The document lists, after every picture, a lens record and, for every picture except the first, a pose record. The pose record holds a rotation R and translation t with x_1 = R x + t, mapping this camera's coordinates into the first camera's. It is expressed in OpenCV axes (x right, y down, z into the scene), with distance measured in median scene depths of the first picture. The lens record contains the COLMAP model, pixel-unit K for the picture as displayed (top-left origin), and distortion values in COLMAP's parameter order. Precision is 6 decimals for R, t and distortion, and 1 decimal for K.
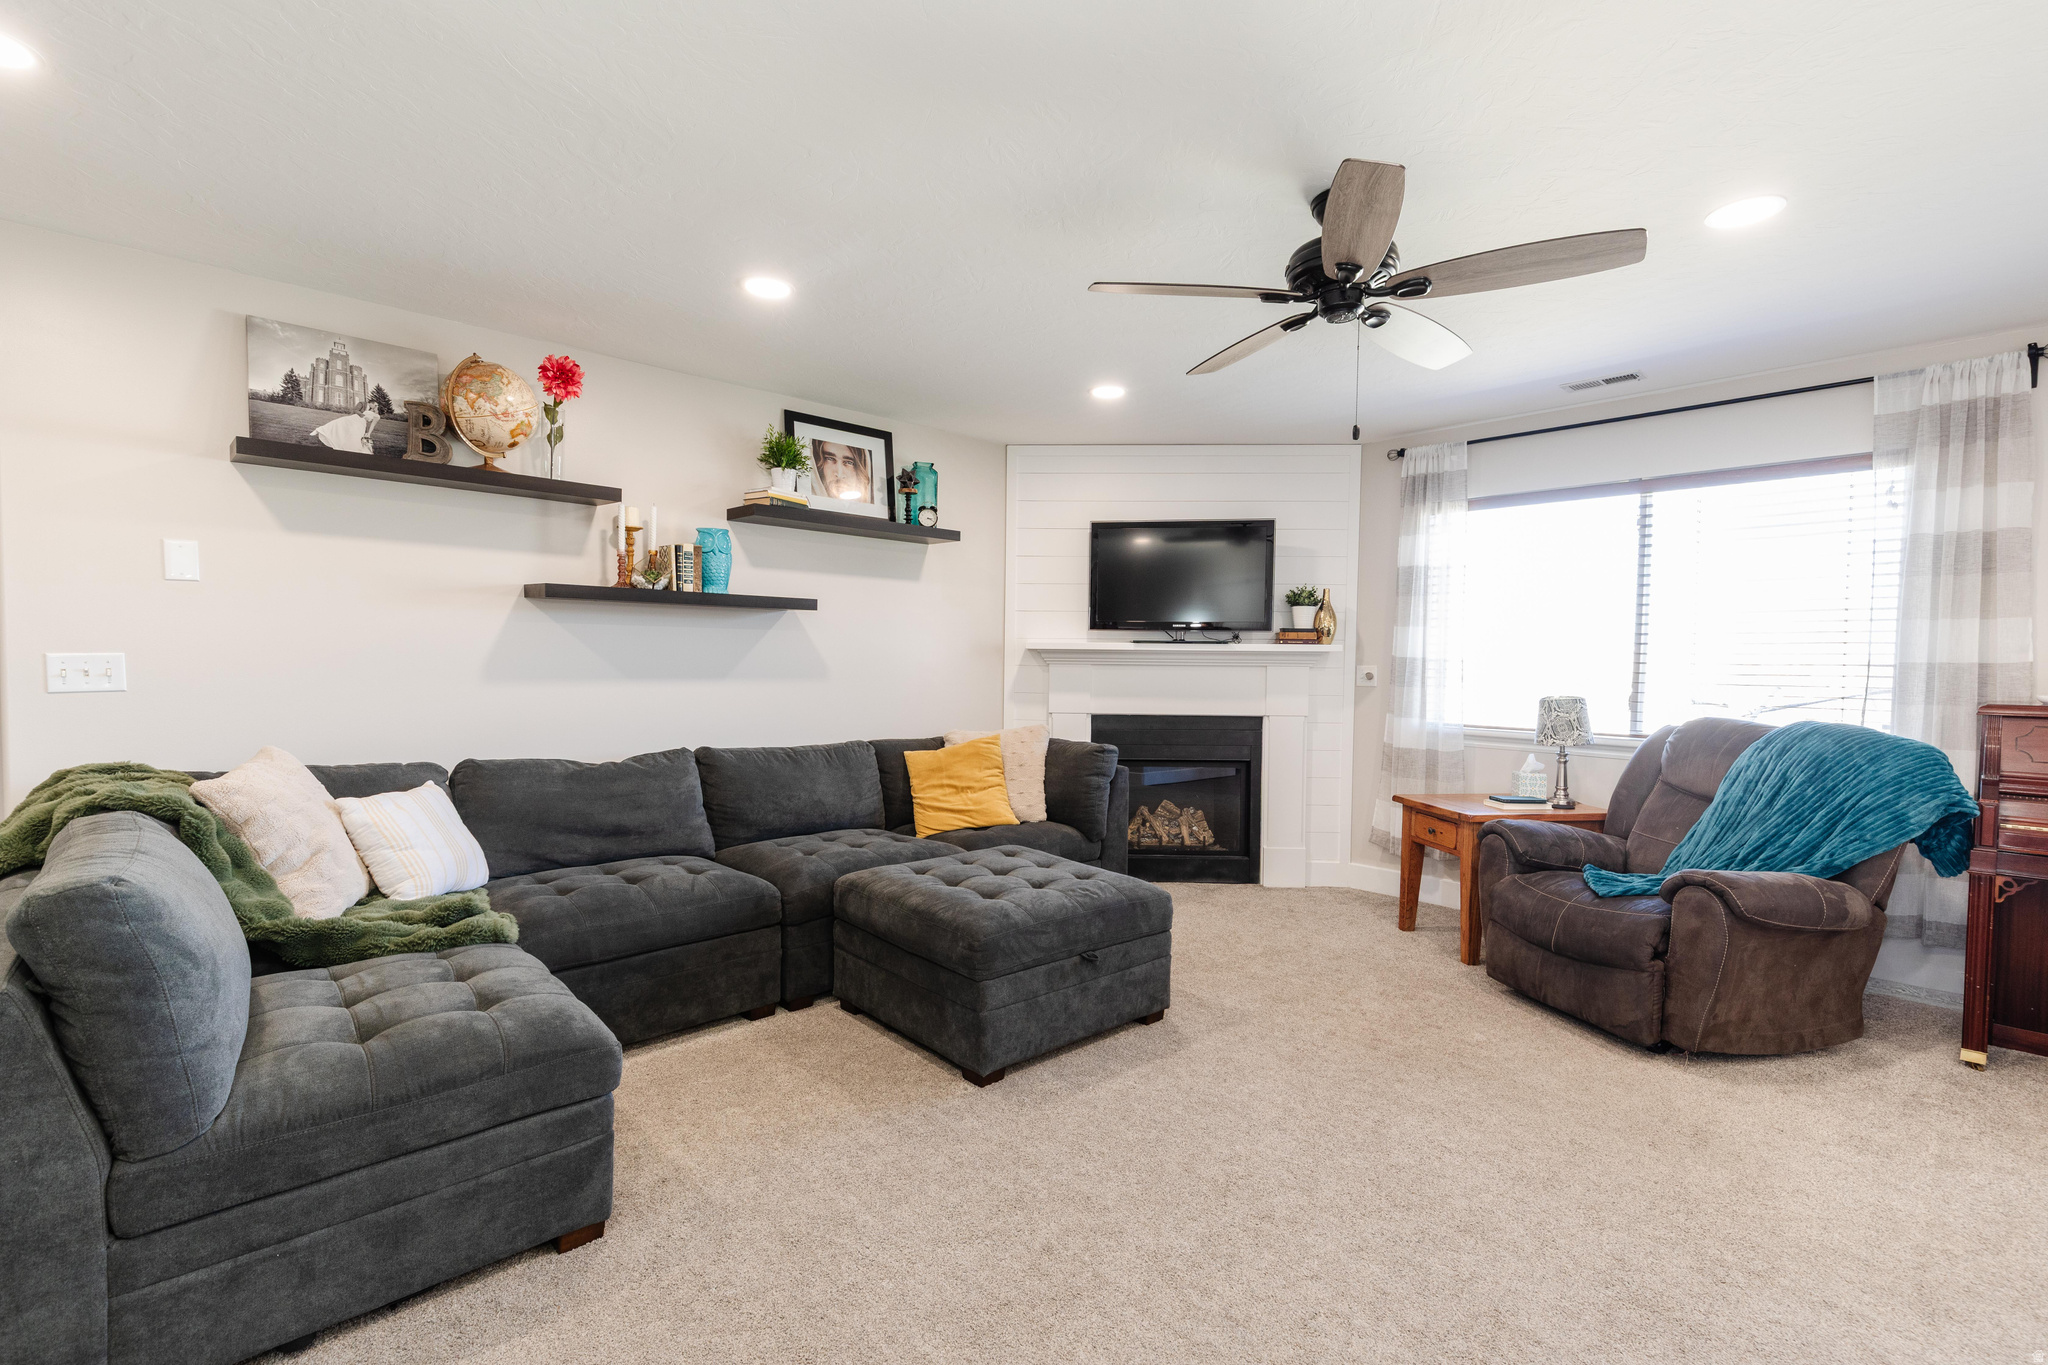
lens RADIAL K [[944.8, 0, 1030.8], [0, 944.8, 685.2], [0, 0, 1]] dist [0.009521, -0.001414]
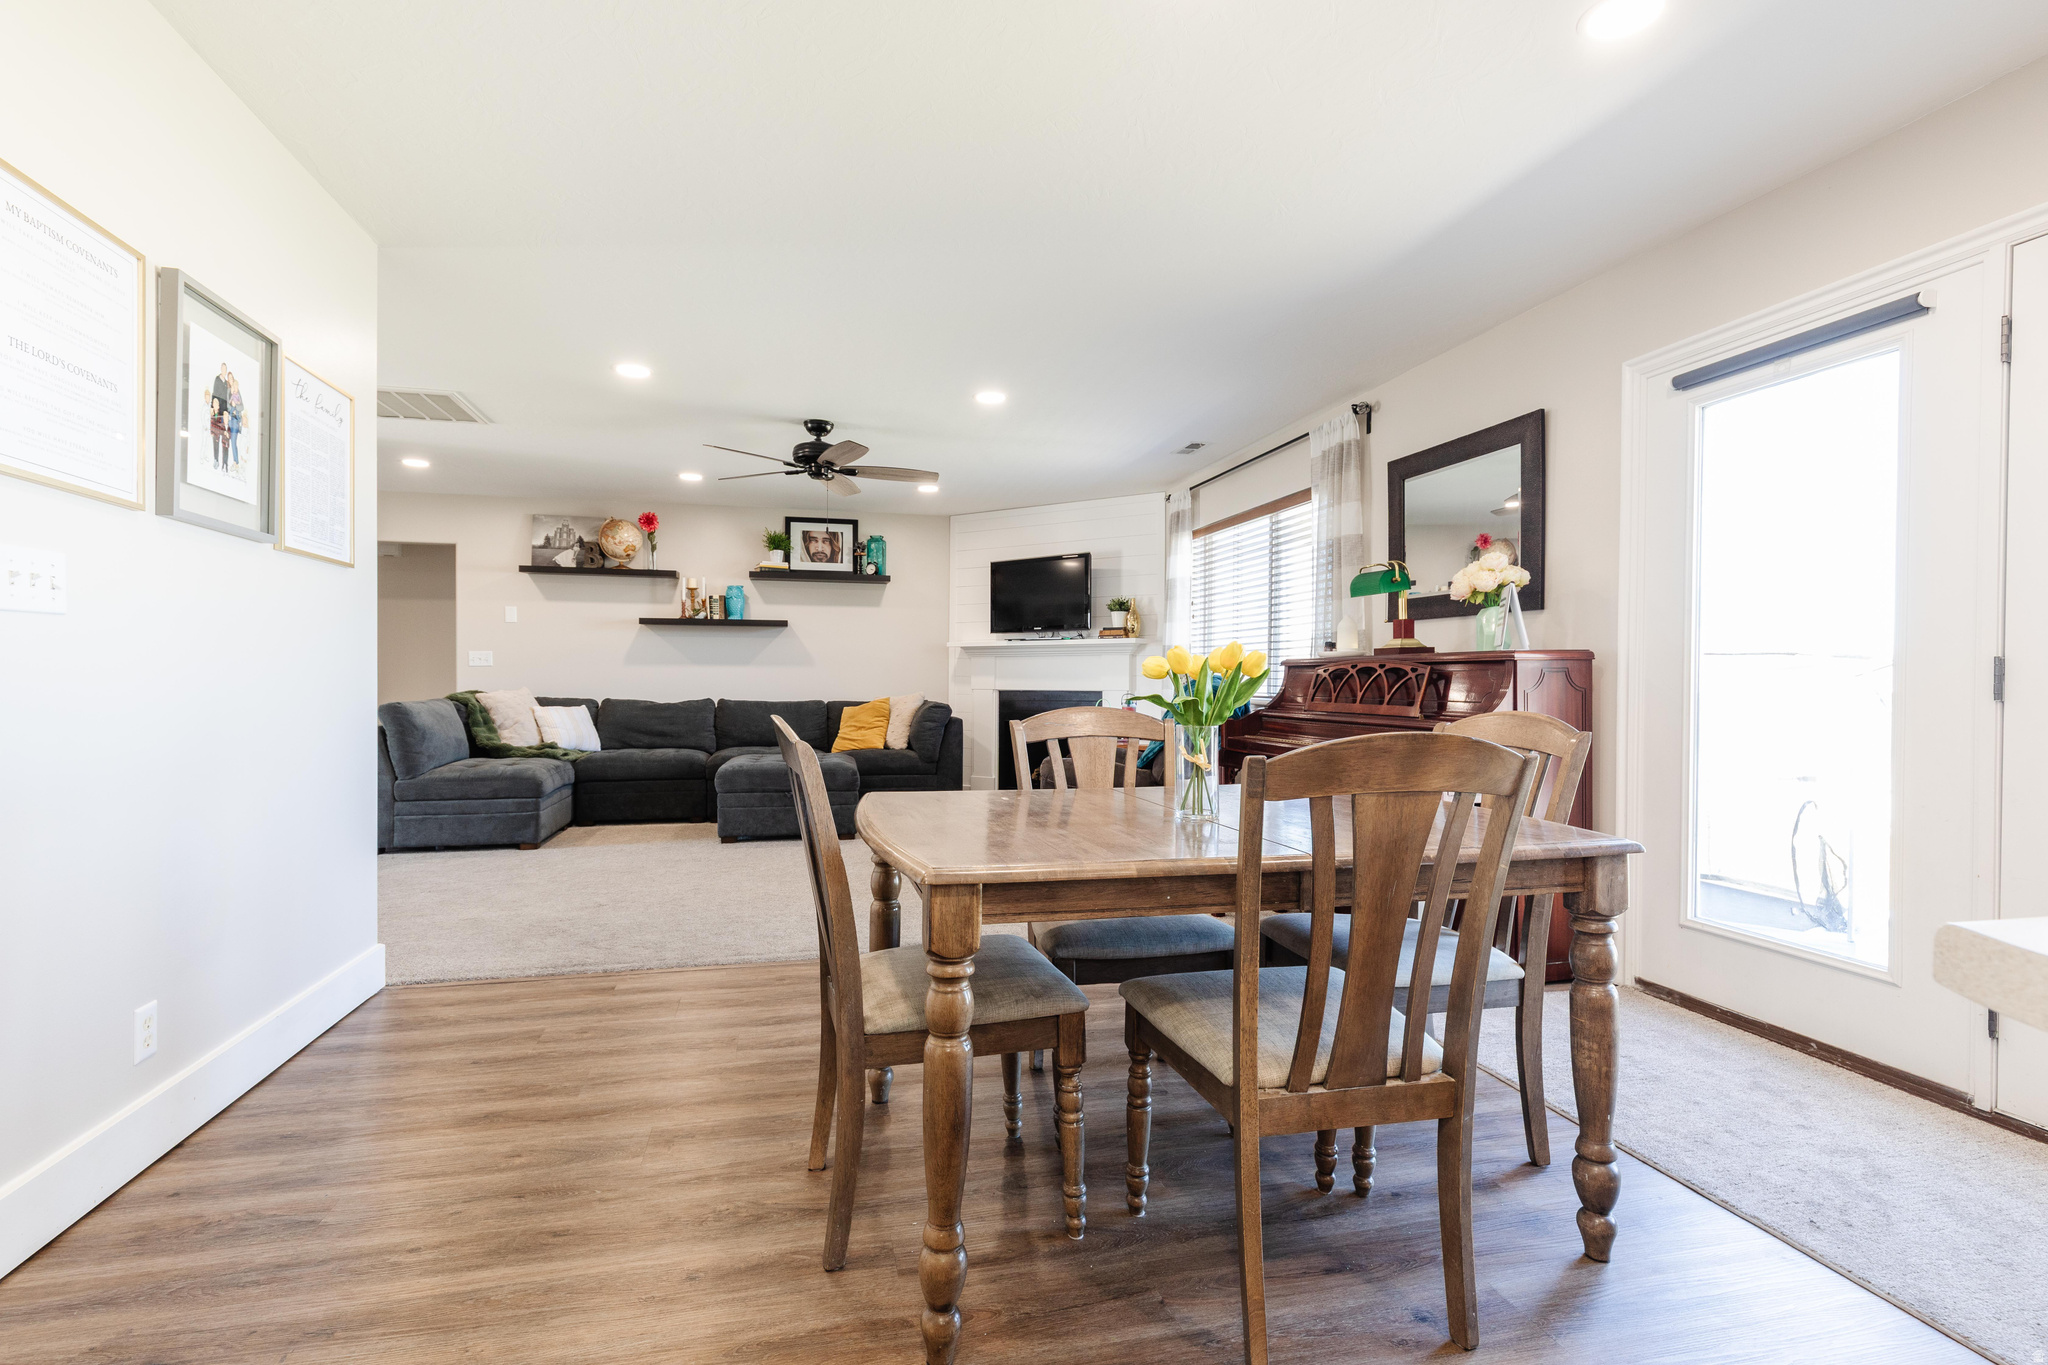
lens RADIAL K [[944.8, 0, 1034.0], [0, 944.8, 695.5], [0, 0, 1]] dist [0.009521, -0.001414]
pose [[0.861118, -0.000438, -0.508405, 0.974636], [-0.007810, 0.999870, -0.014090, 0.066099], [0.508345, 0.016104, 0.861003, -0.284013]]
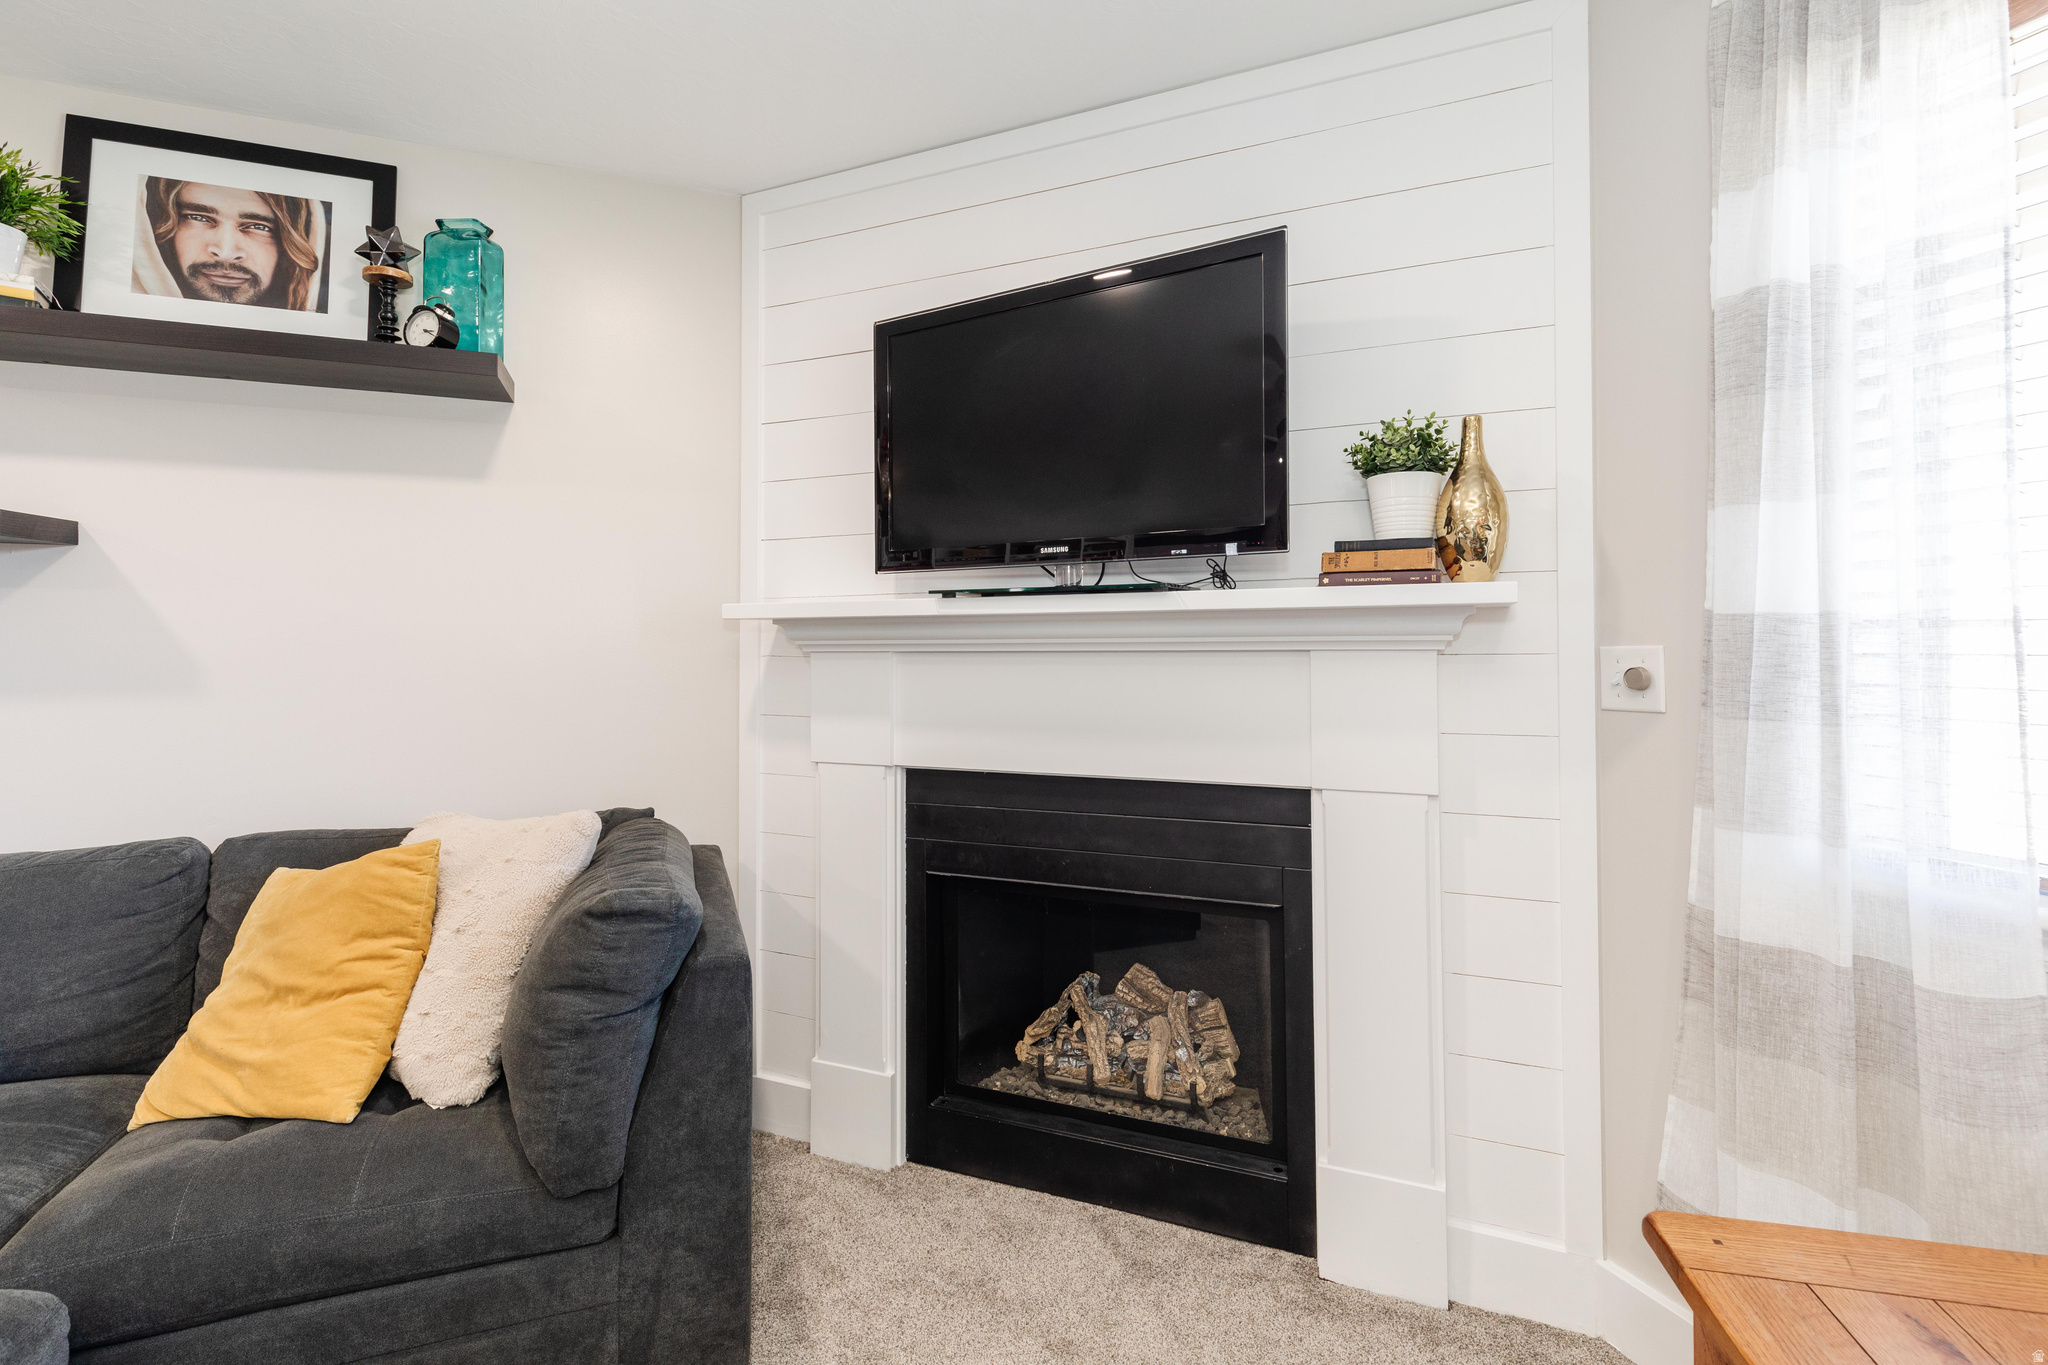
lens RADIAL K [[944.8, 0, 1047.5], [0, 944.8, 623.5], [0, 0, 1]] dist [0.009521, -0.001414]
pose [[0.923607, -0.023550, -0.382616, 0.327170], [0.004304, 0.998685, -0.051080, -0.014010], [0.383316, 0.045531, 0.922494, 0.695070]]
